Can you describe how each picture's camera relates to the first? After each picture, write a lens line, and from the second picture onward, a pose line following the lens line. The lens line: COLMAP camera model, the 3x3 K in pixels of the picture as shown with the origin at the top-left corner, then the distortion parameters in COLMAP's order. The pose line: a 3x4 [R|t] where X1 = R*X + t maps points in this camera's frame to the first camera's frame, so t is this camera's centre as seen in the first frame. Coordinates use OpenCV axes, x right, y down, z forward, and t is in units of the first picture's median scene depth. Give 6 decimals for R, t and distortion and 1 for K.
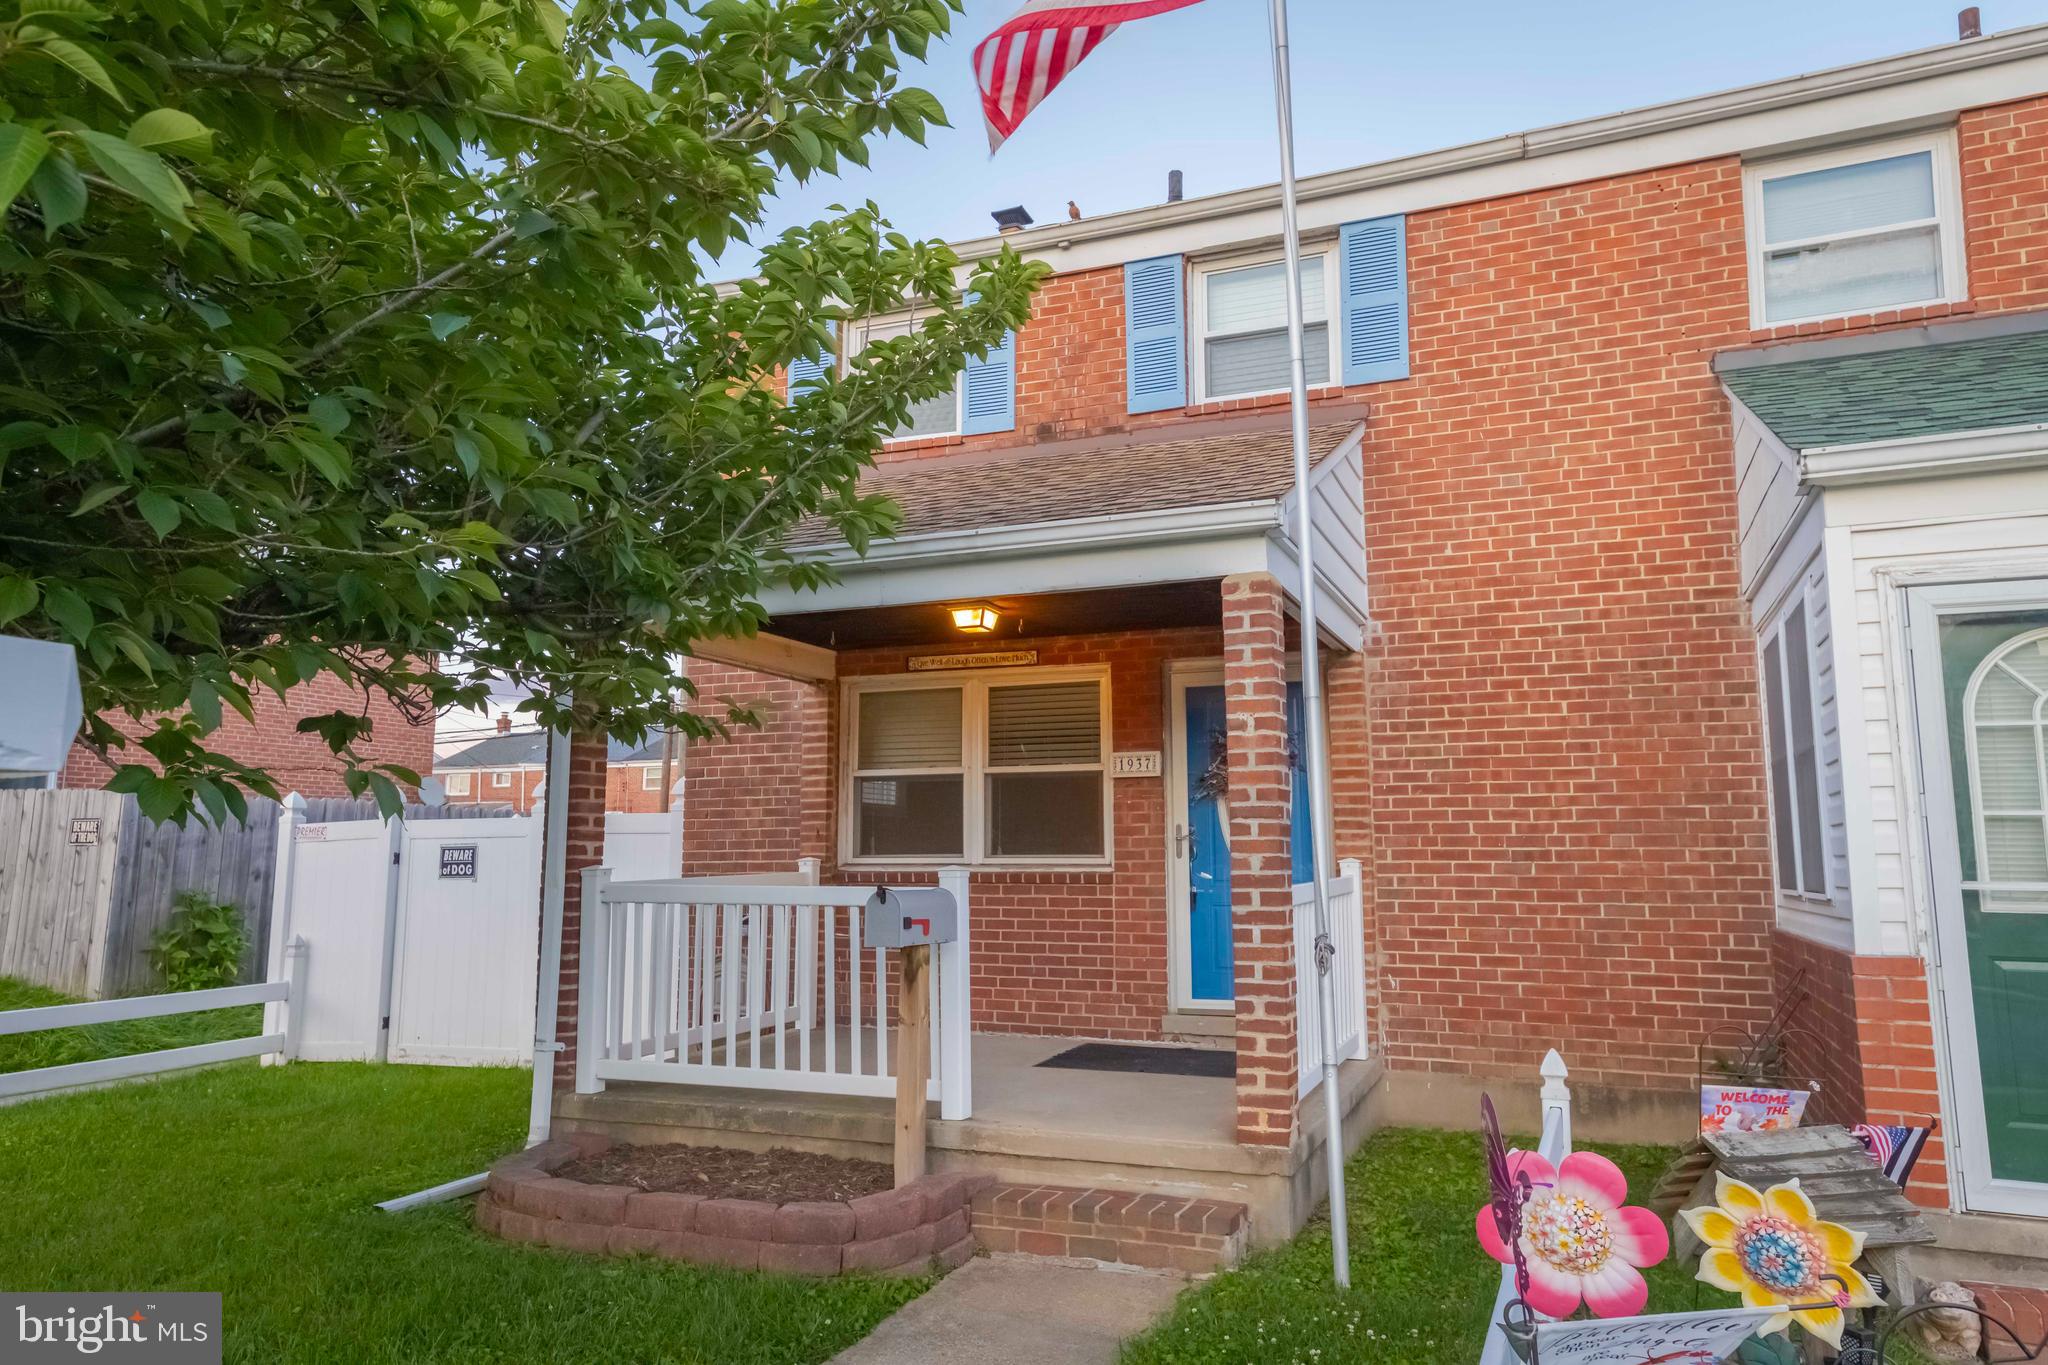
lens RADIAL K [[1398.4, 0, 1024.0], [0, 1398.4, 682.5], [0, 0, 1]] dist [0.045346, 0.000665]
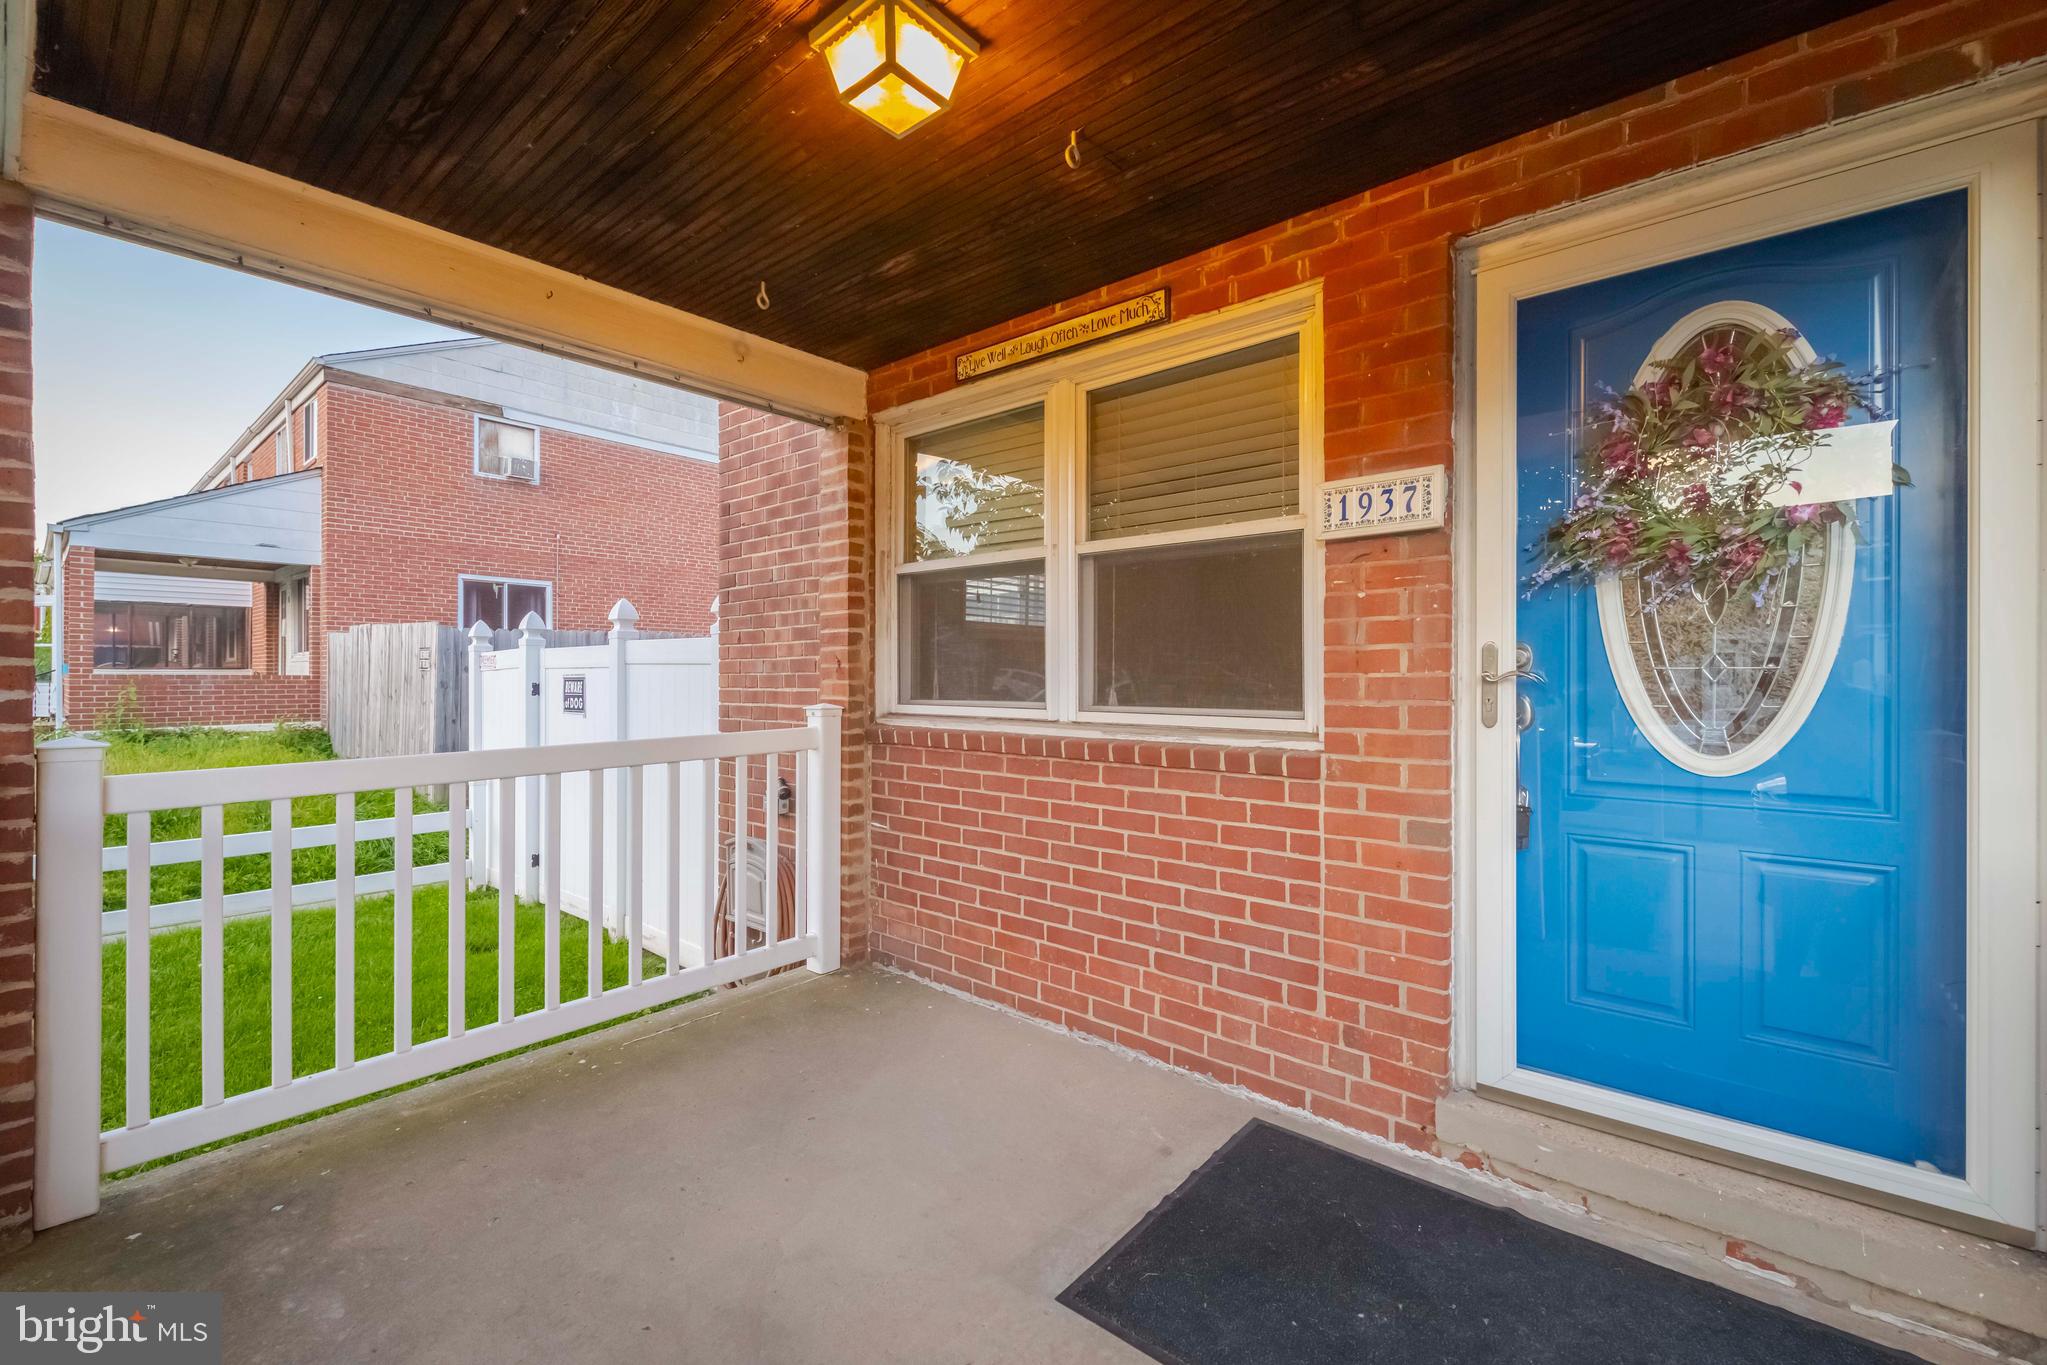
lens RADIAL K [[887.9, 0, 1023.5], [0, 887.9, 682.5], [0, 0, 1]] dist [0.010520, -0.000175]
pose [[0.945448, 0.004086, -0.325749, 0.065127], [0.040400, 0.990732, 0.129684, 0.071367], [0.323259, -0.135770, 0.936520, 0.695012]]
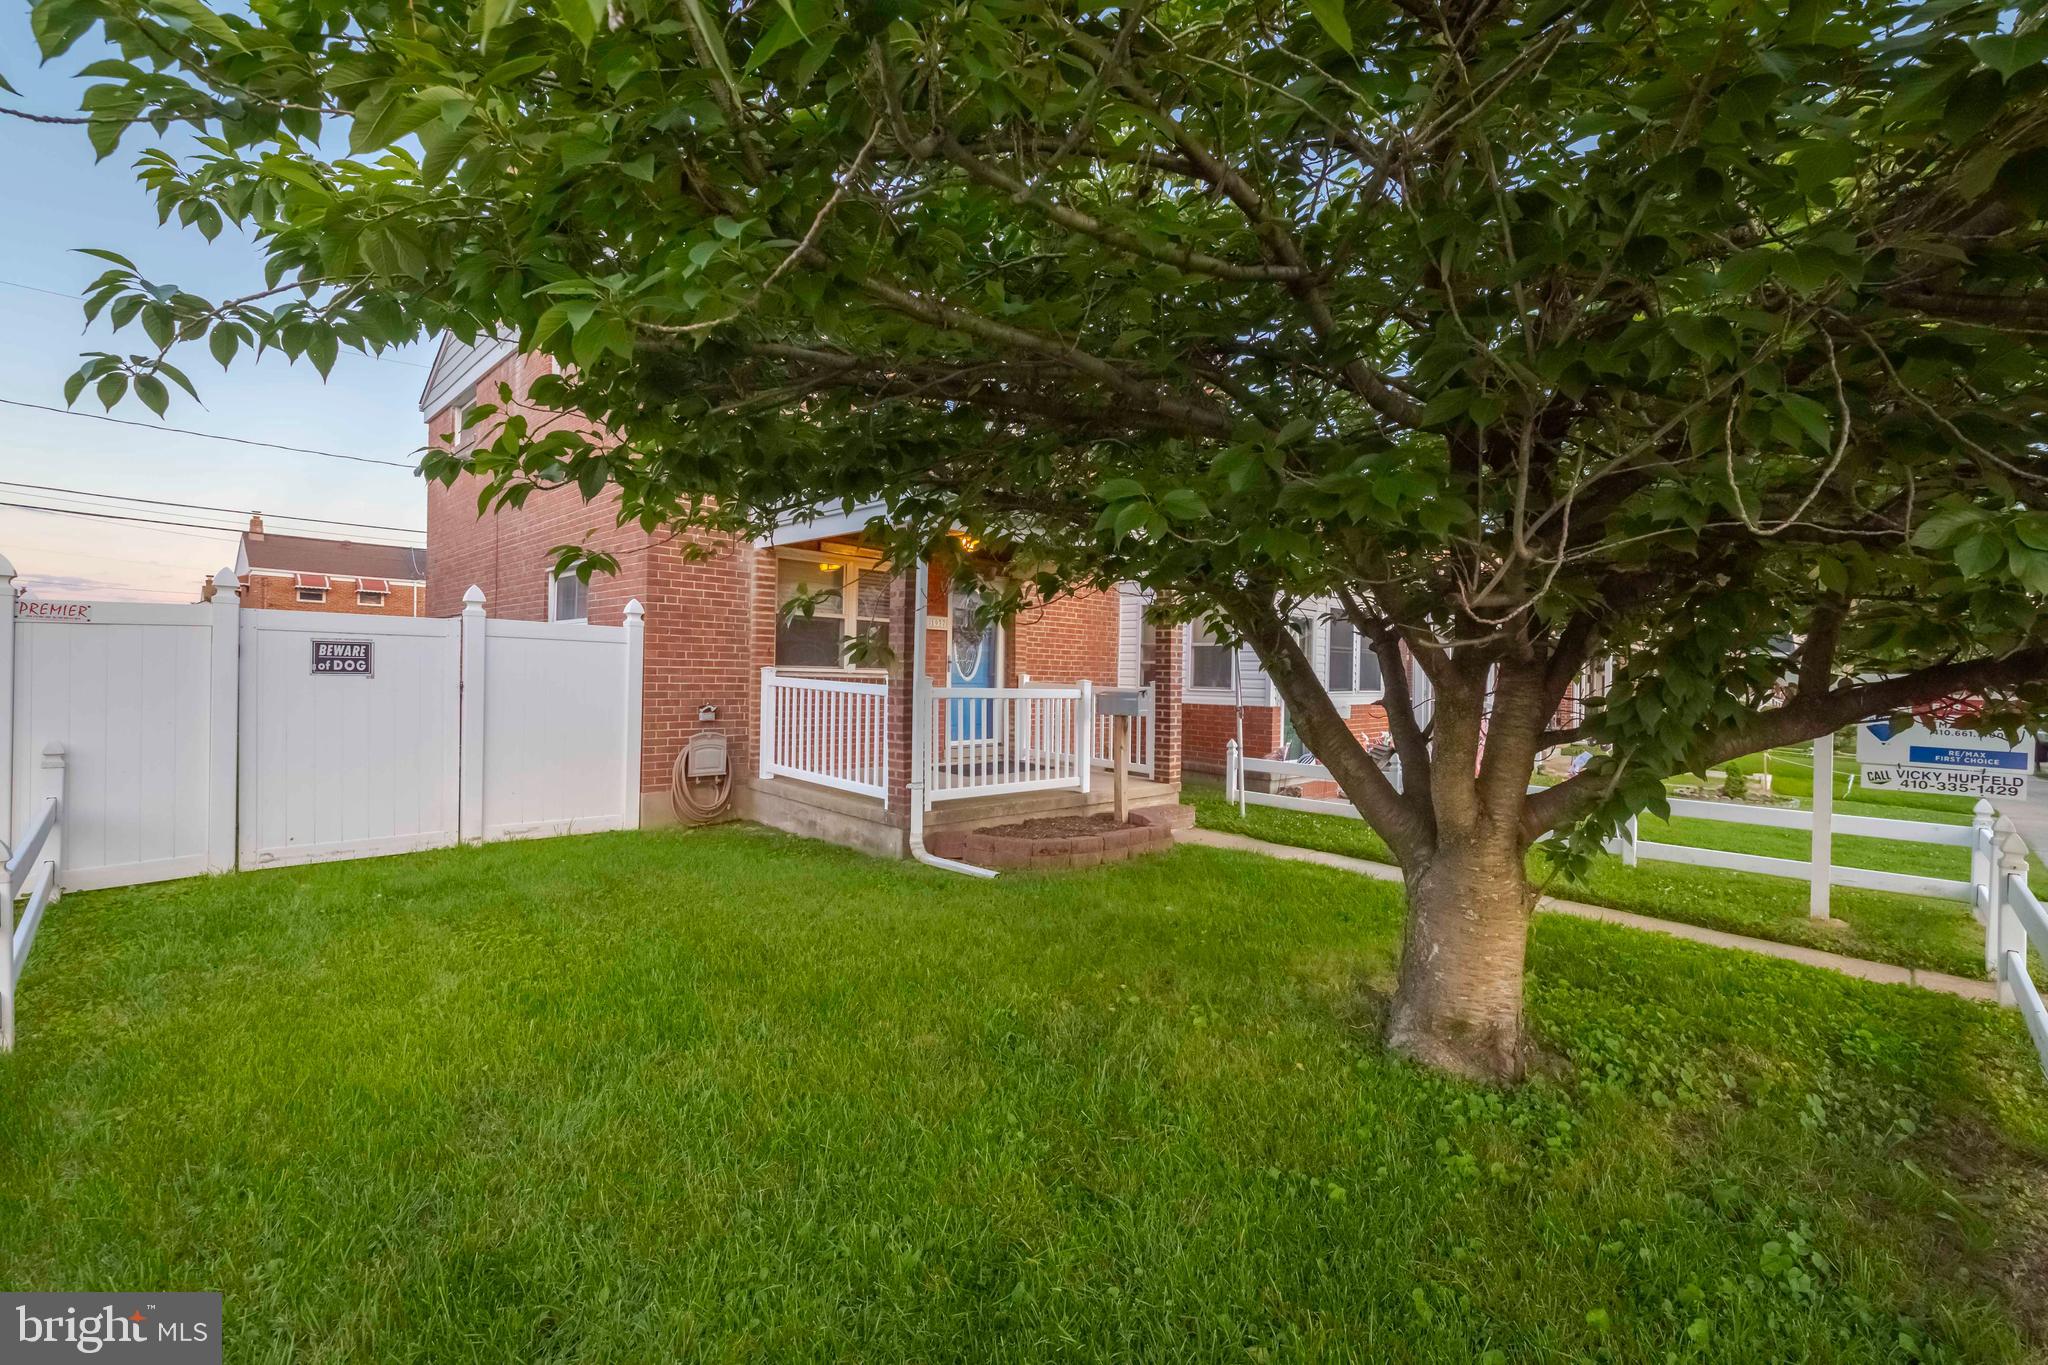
lens RADIAL K [[888.4, 0, 1024.0], [0, 888.4, 682.5], [0, 0, 1]] dist [0.010520, -0.000175]
pose [[0.401160, 0.003798, 0.916000, -0.960136], [-0.141847, 0.988187, 0.058024, 0.051409], [-0.904959, -0.153208, 0.396959, 0.402188]]
